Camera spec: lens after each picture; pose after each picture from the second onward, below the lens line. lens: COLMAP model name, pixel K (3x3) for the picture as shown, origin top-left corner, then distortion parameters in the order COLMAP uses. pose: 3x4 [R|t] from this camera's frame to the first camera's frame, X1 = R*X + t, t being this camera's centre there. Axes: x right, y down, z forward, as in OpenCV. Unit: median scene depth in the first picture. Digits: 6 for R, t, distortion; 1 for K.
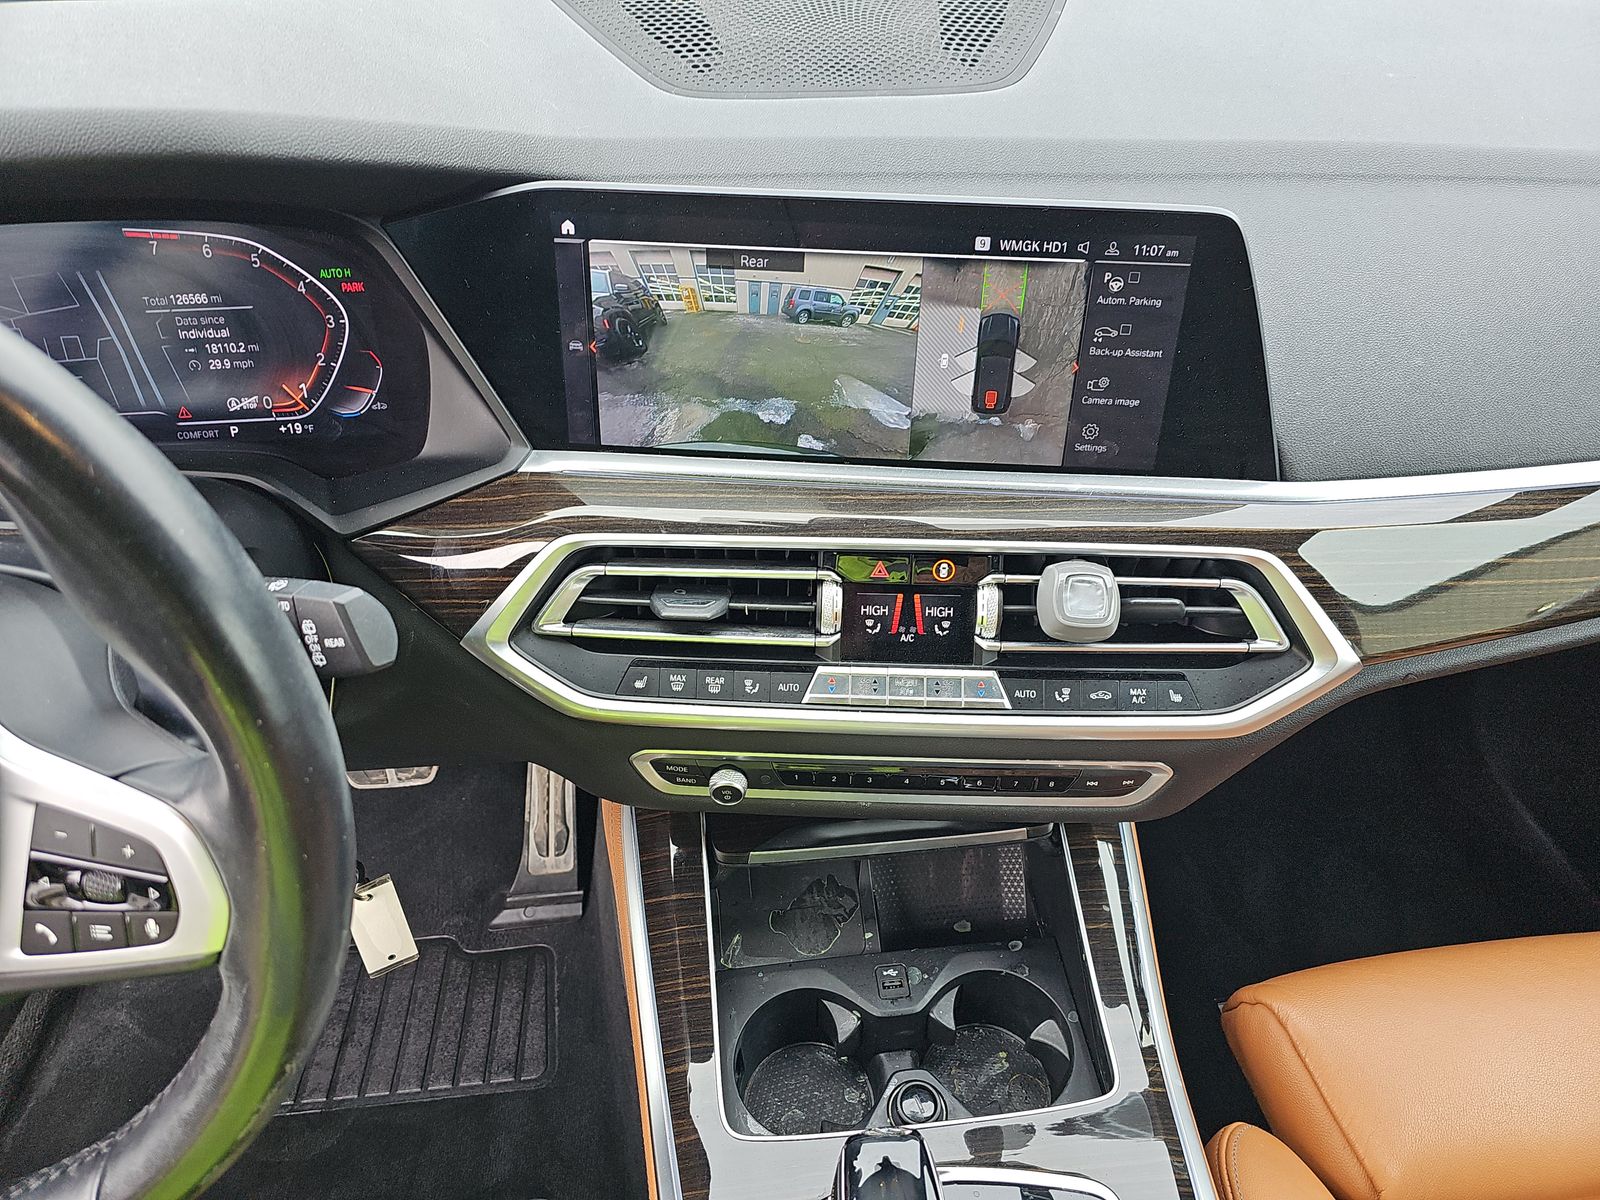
lens RADIAL K [[1078.4, 0, 801.1], [0, 1078.4, 623.8], [0, 0, 1]] dist [0.052082, -0.072055]
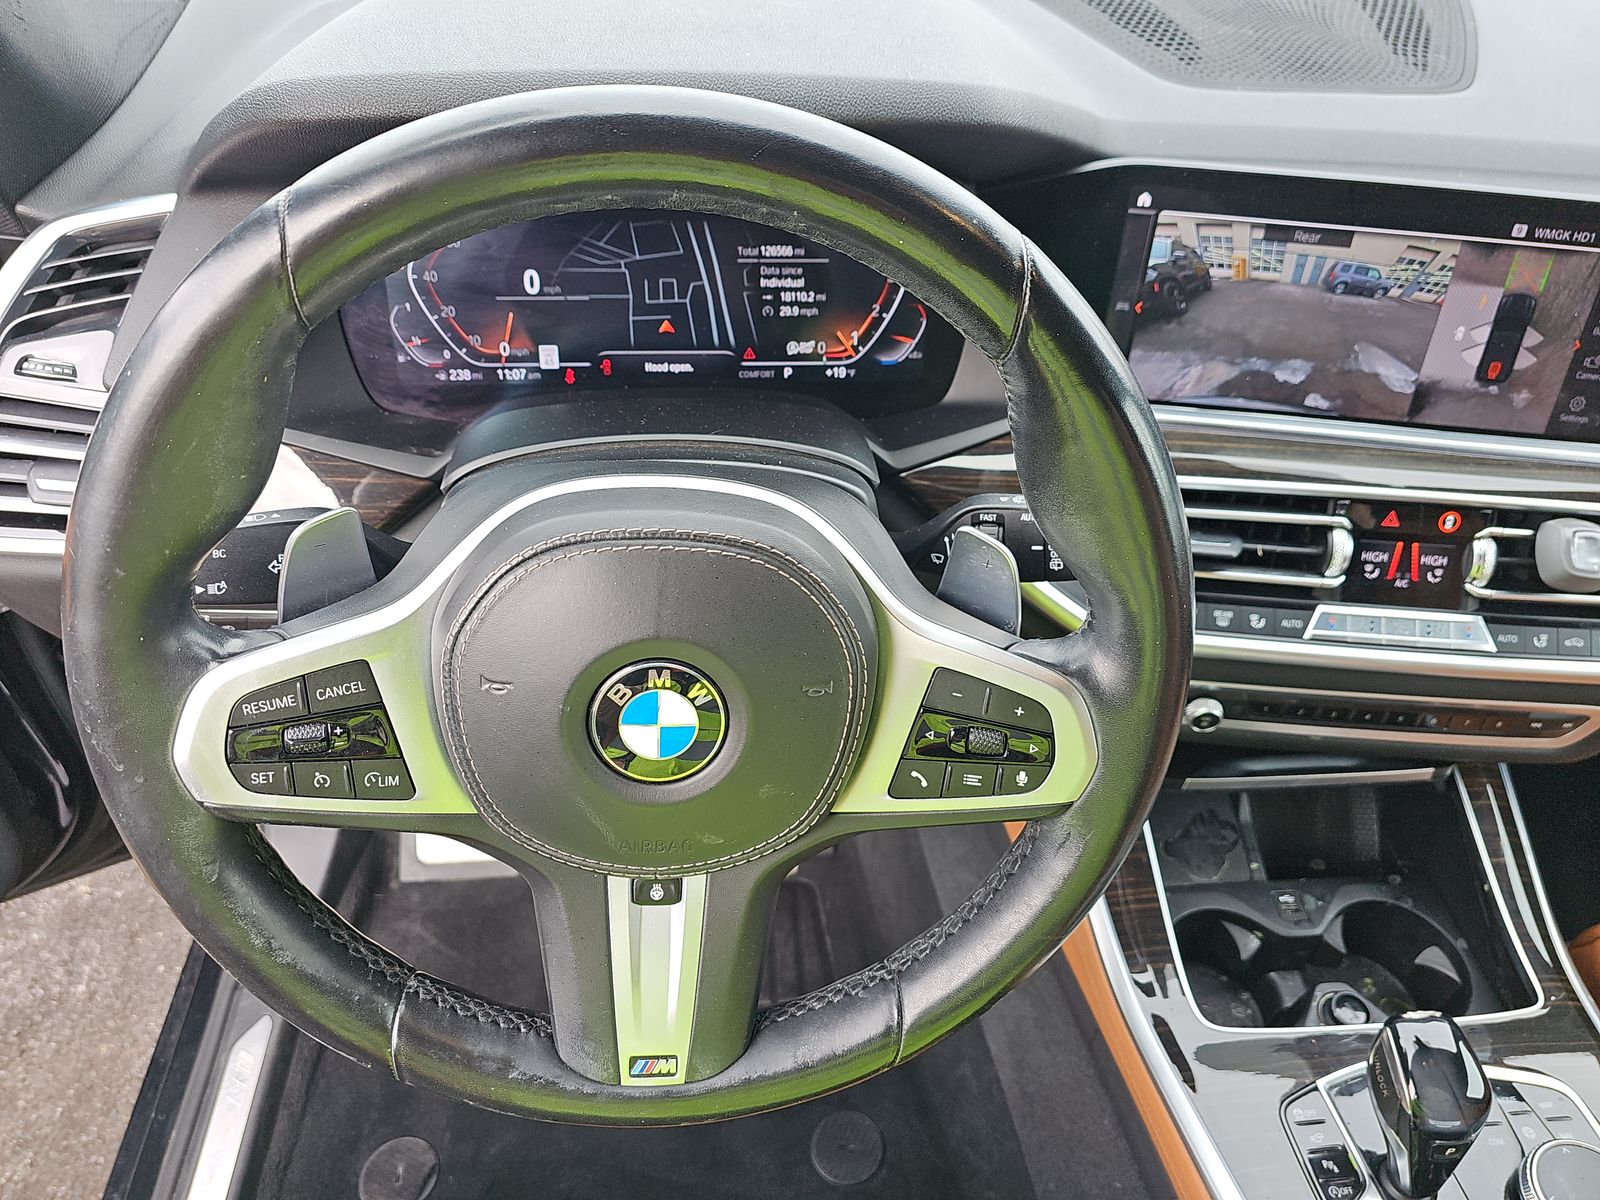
lens RADIAL K [[1078.5, 0, 795.8], [0, 1078.5, 603.7], [0, 0, 1]] dist [0.038459, -0.059008]
pose [[0.999064, 0.043245, -0.000958, -0.520433], [-0.043248, 0.999058, -0.003679, 0.065336], [0.000798, 0.003717, 0.999993, -0.106860]]
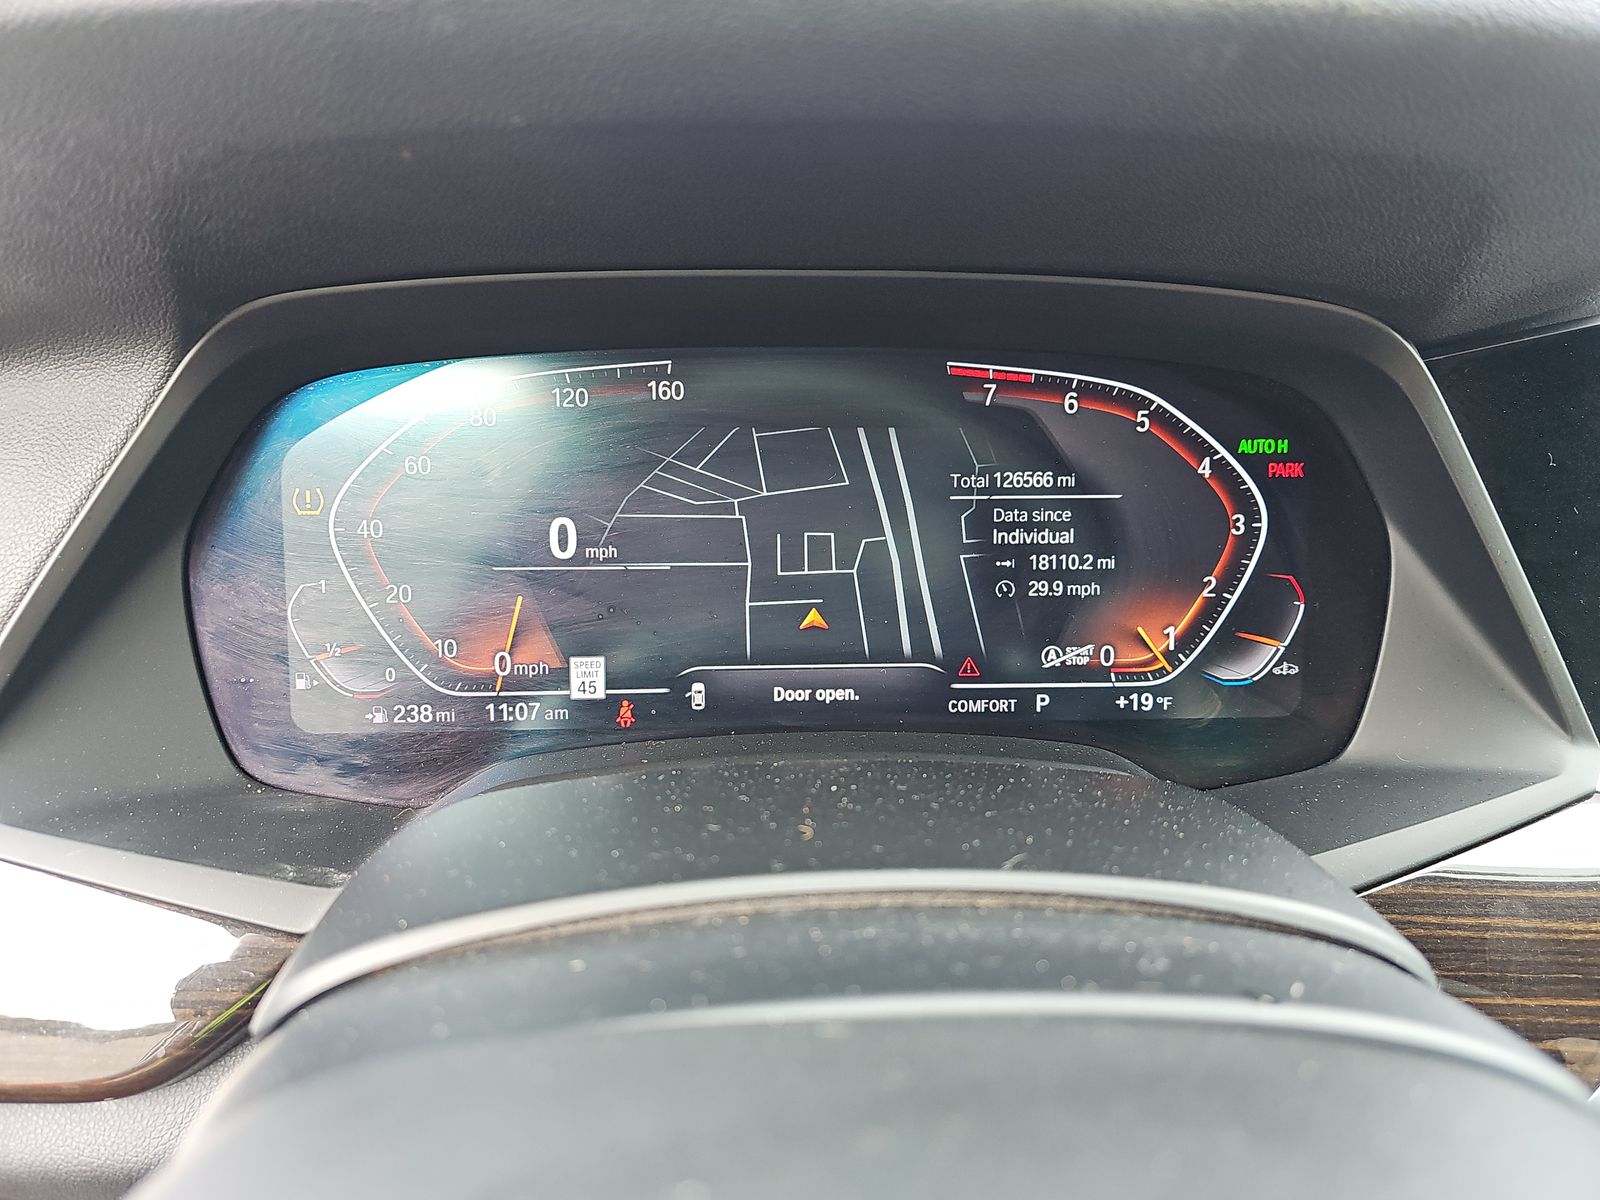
lens RADIAL K [[1078.5, 0, 795.8], [0, 1078.5, 603.7], [0, 0, 1]] dist [0.038459, -0.059008]
pose [[0.998079, 0.029505, -0.054477, -0.645252], [-0.044668, 0.952023, -0.302748, -0.049552], [0.042931, 0.304599, 0.951513, 0.449922]]
